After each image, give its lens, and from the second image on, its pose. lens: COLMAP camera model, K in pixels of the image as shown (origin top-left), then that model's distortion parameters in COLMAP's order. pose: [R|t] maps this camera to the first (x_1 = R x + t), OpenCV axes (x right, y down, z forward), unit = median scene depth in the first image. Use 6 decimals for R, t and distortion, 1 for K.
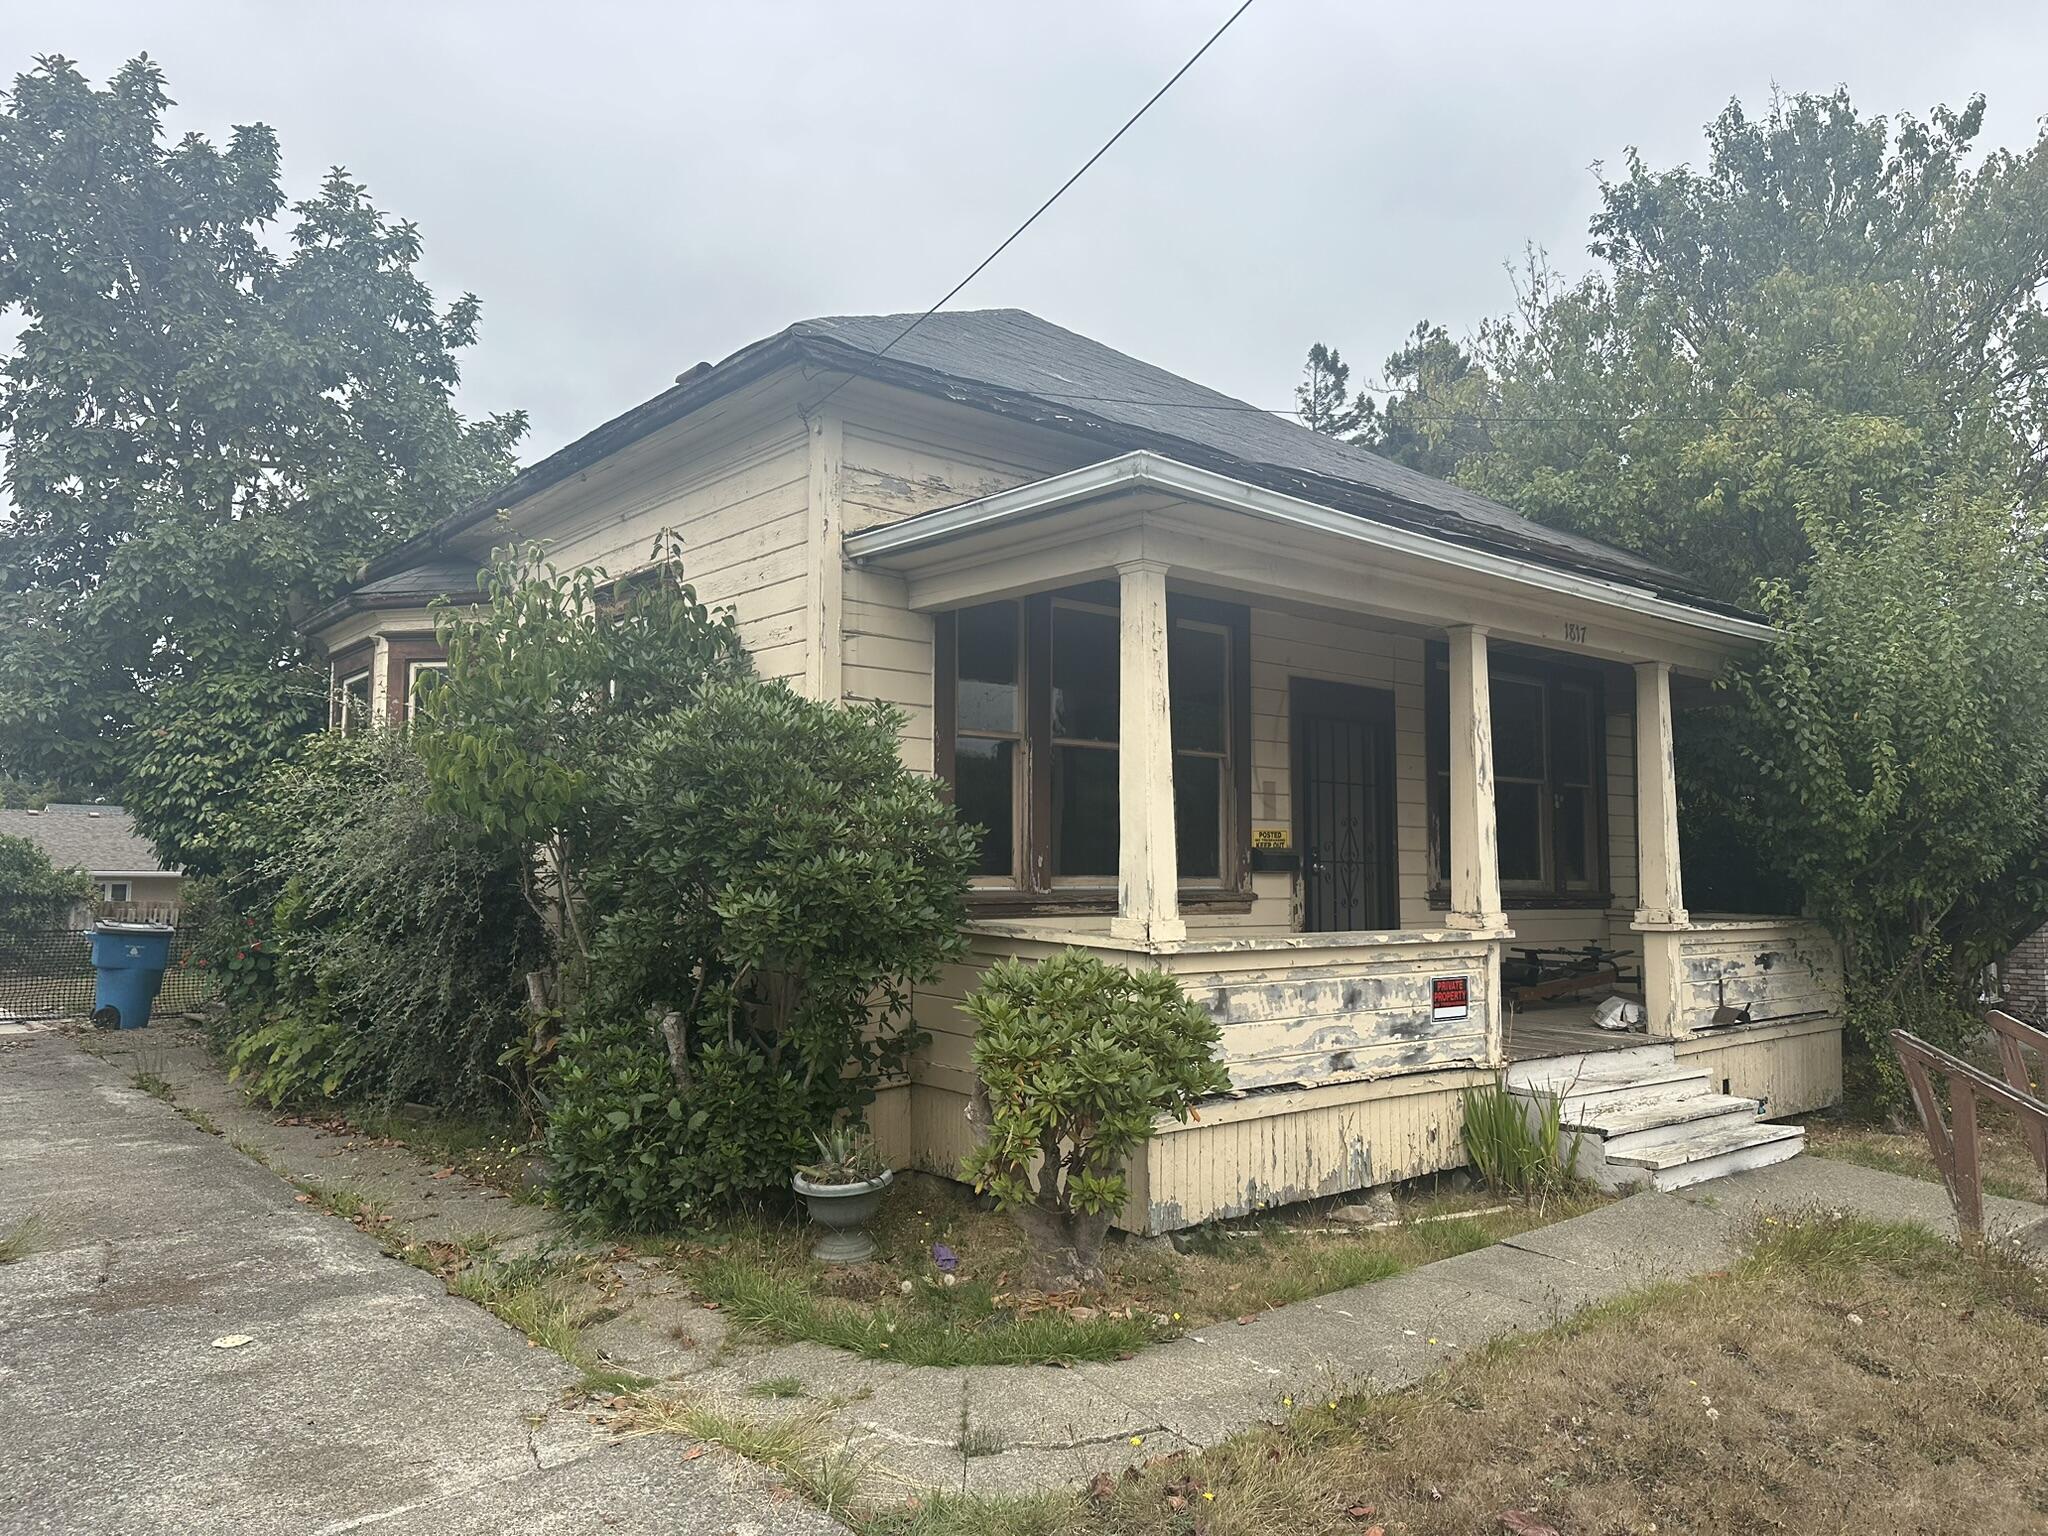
lens RADIAL K [[1416.3, 0, 1024.7], [0, 1416.3, 759.7], [0, 0, 1]] dist [0.029915, -0.005000]
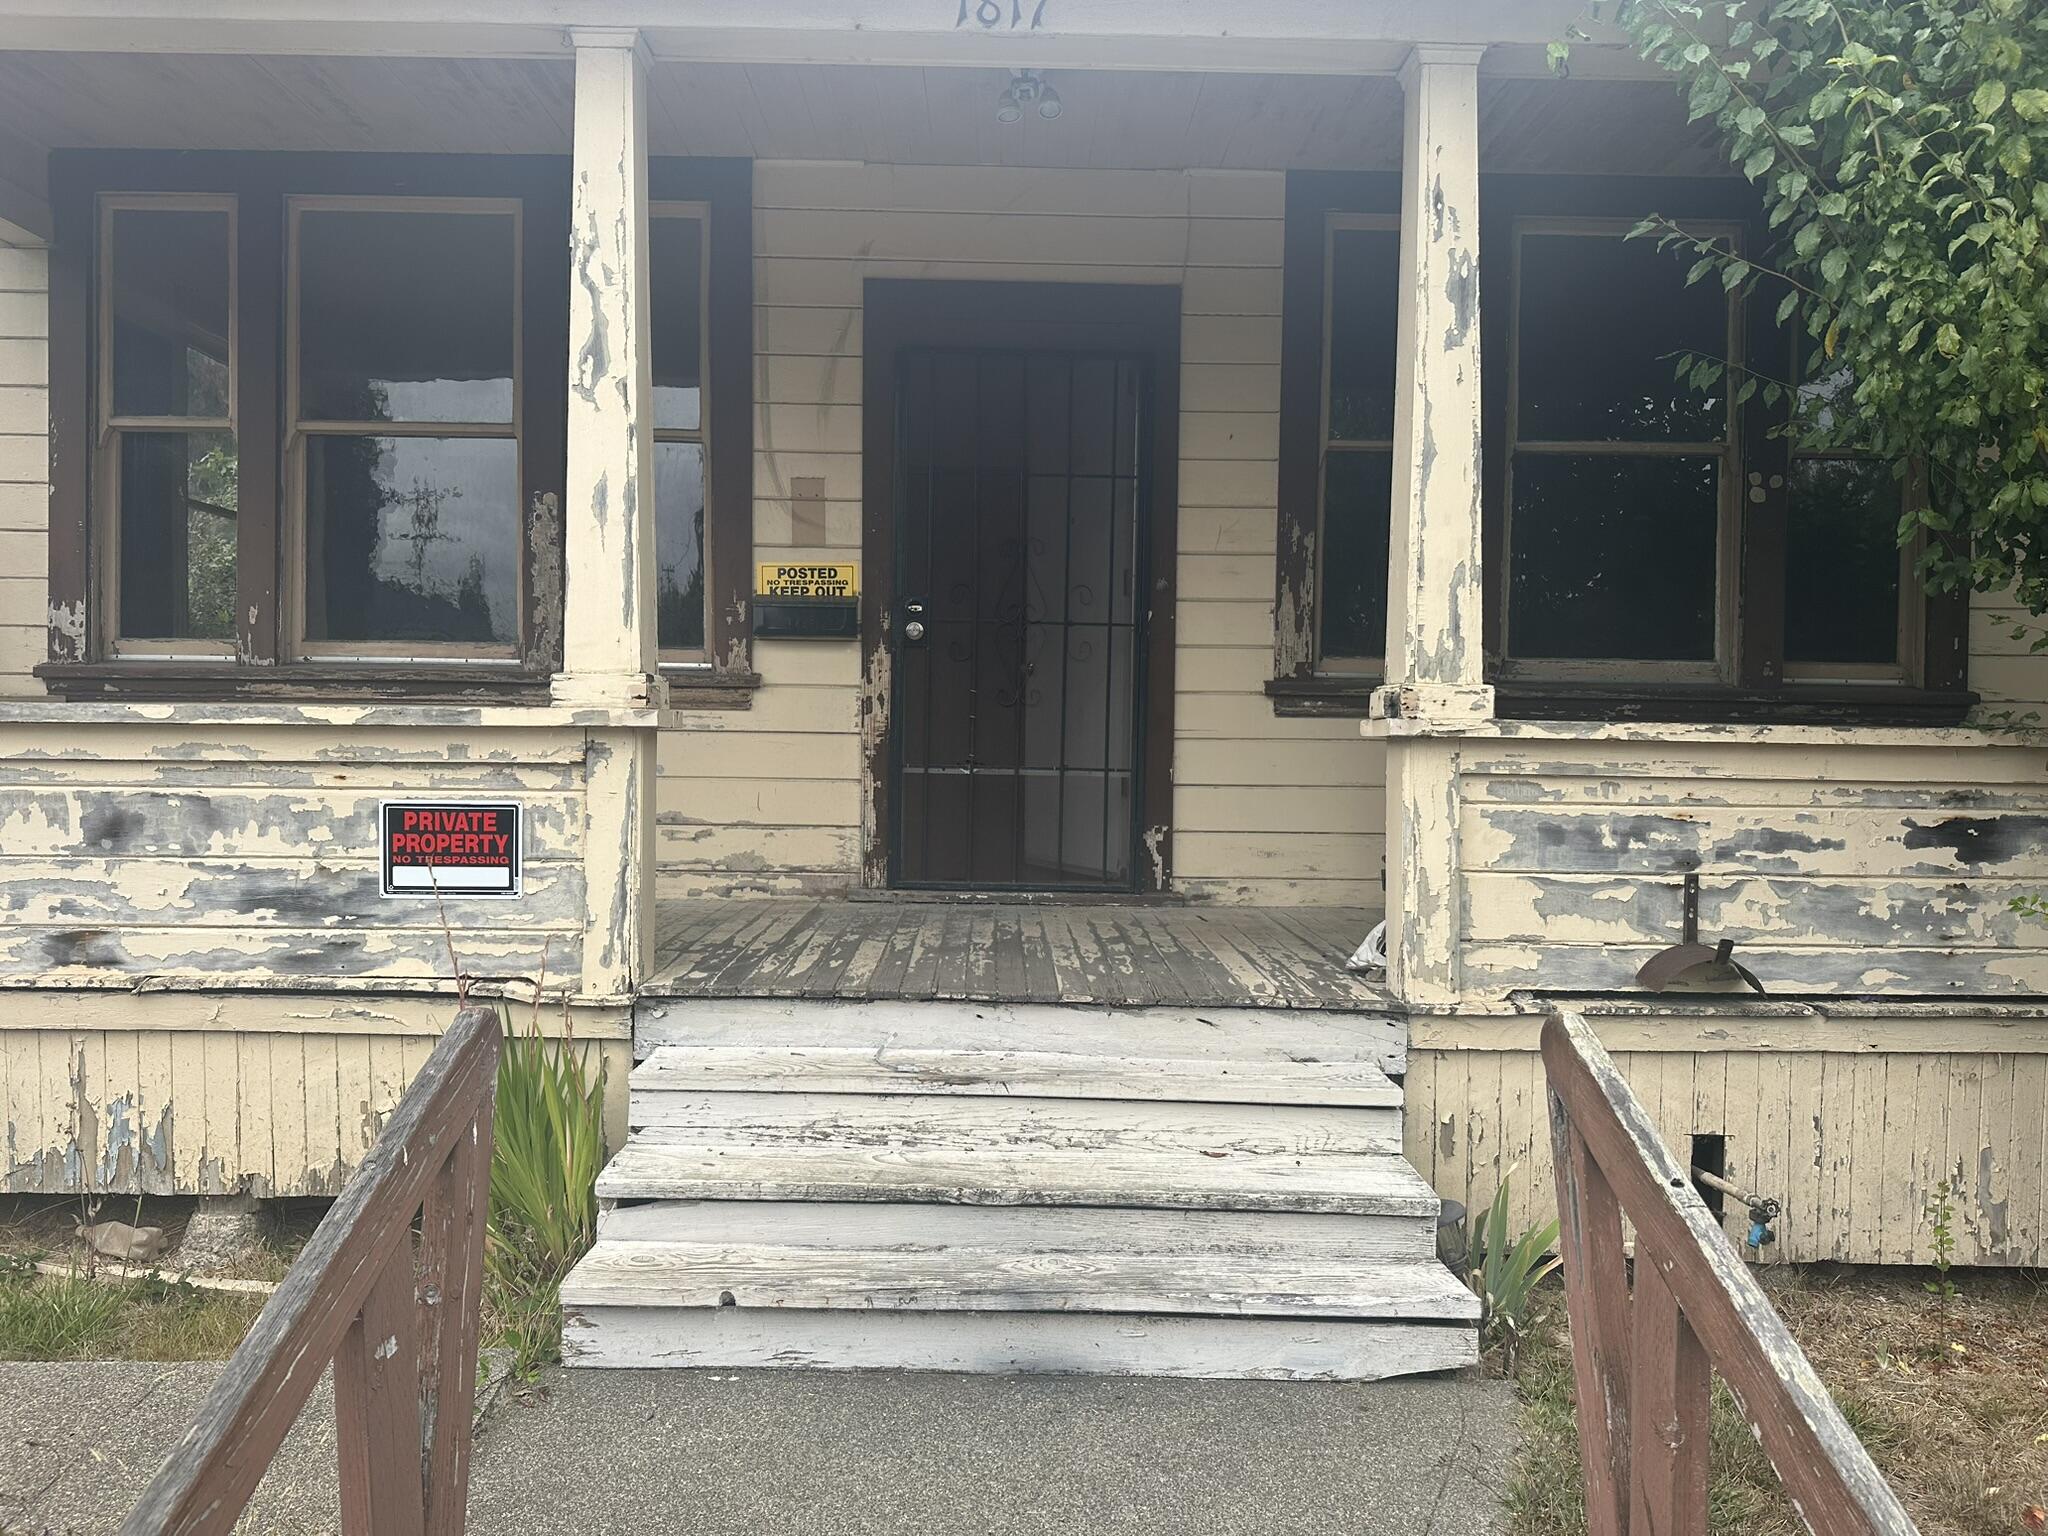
lens RADIAL K [[1416.3, 0, 1013.5], [0, 1416.3, 808.0], [0, 0, 1]] dist [0.029915, -0.005000]
pose [[0.773015, 0.032214, -0.633570, 0.751115], [0.042902, 0.993769, 0.102873, 0.115095], [0.632936, -0.106704, 0.766816, 0.765191]]
